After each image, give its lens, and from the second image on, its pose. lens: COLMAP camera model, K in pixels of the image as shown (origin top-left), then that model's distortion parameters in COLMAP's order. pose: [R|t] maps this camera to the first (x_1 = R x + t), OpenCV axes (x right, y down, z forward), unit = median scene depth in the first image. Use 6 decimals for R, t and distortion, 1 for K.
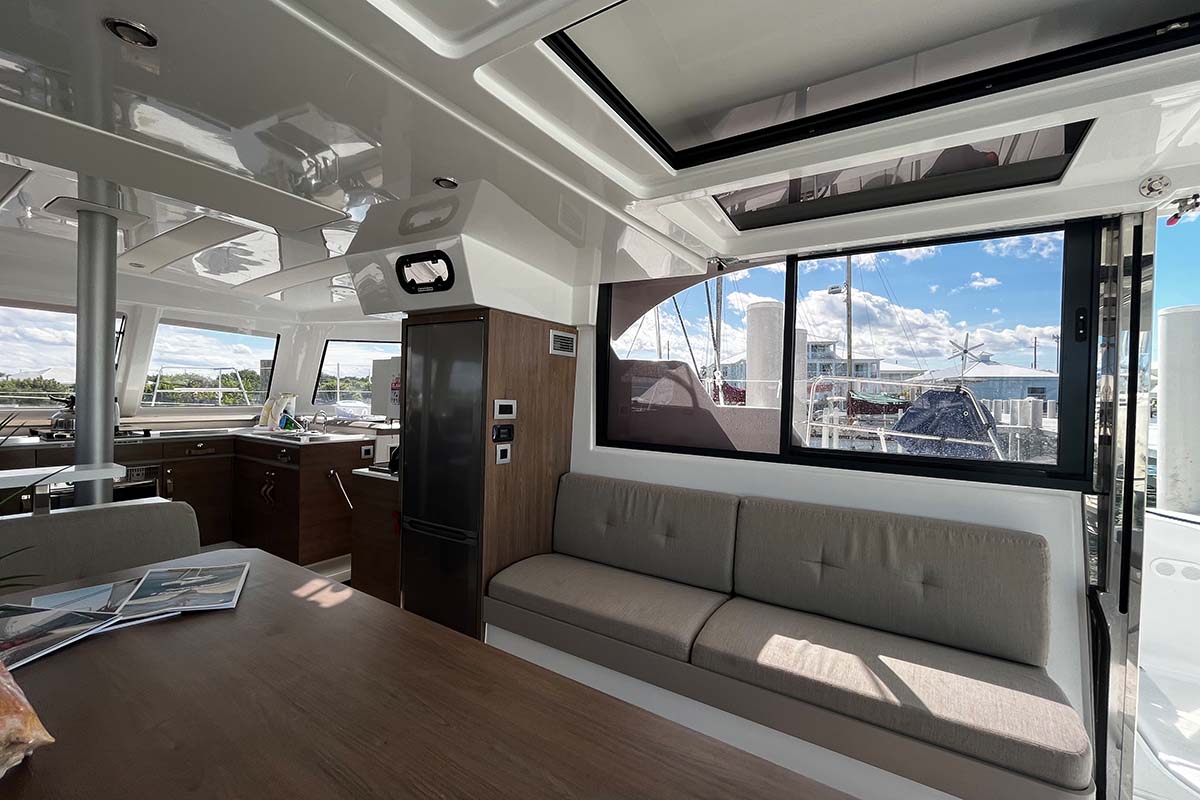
lens RADIAL K [[491.7, 0, 600.0], [0, 491.7, 400.0], [0, 0, 1]] dist [-0.001159, -0.000200]
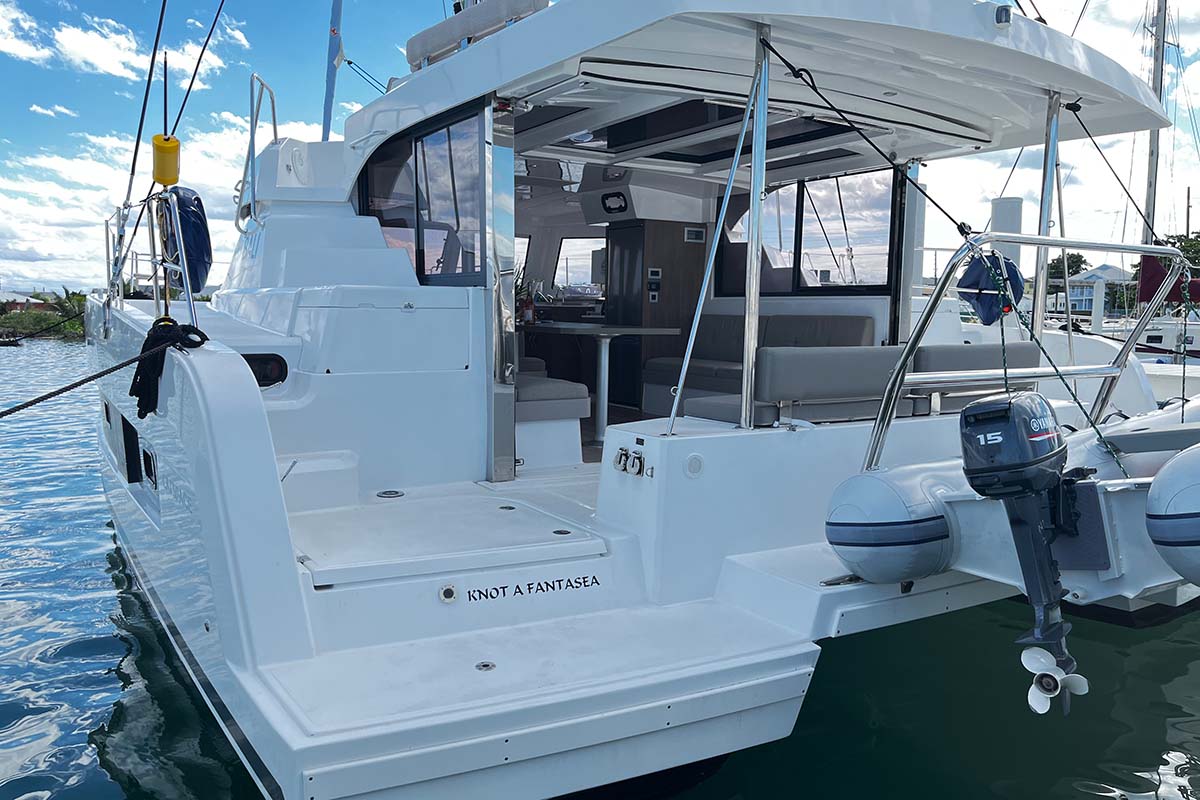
lens RADIAL K [[862.7, 0, 600.0], [0, 862.7, 400.0], [0, 0, 1]] dist [0.084770, -0.125817]
pose [[0.906814, 0.031754, -0.420333, 1.035940], [0.007309, 0.995824, 0.090998, 0.201609], [0.421468, -0.085590, 0.902795, -2.140730]]
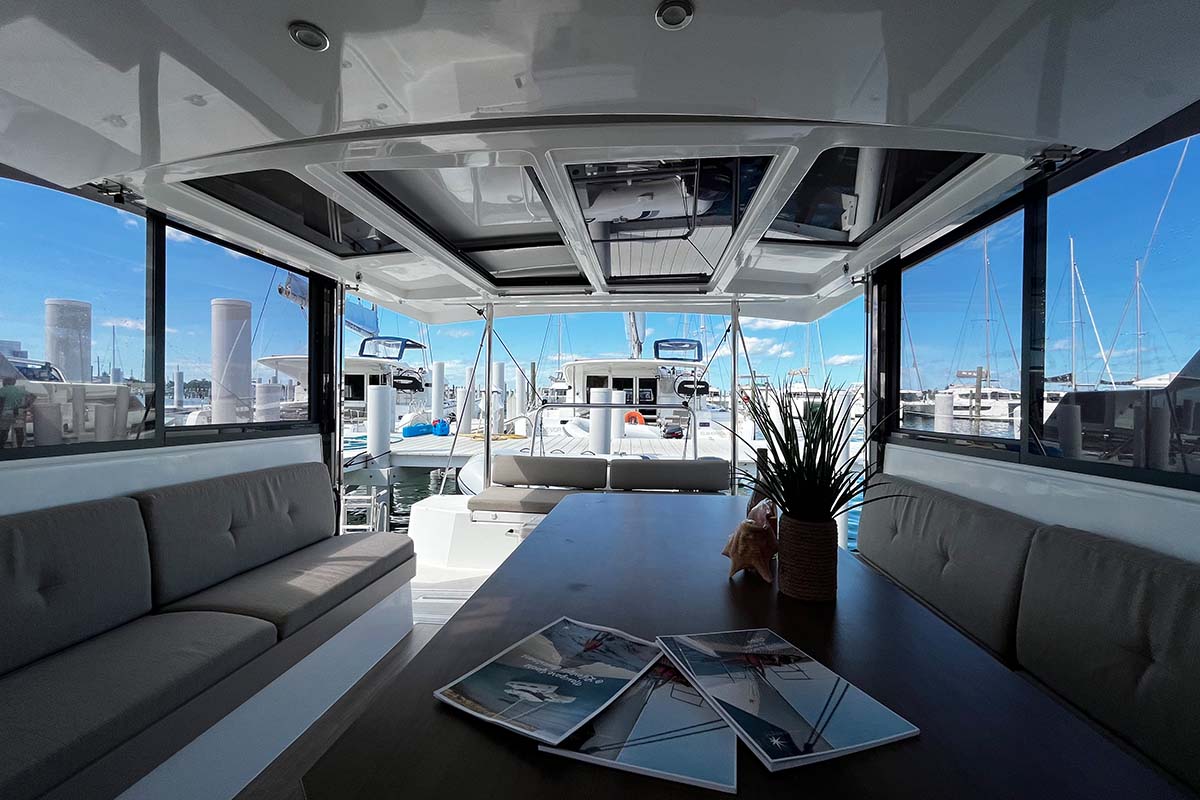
lens RADIAL K [[491.7, 0, 600.0], [0, 491.7, 400.0], [0, 0, 1]] dist [-0.001159, -0.000200]
pose [[-0.446059, -0.026756, 0.894603, -0.708184], [-0.000717, 0.999563, 0.029538, 0.011999], [-0.895003, 0.012535, -0.445884, 0.619442]]
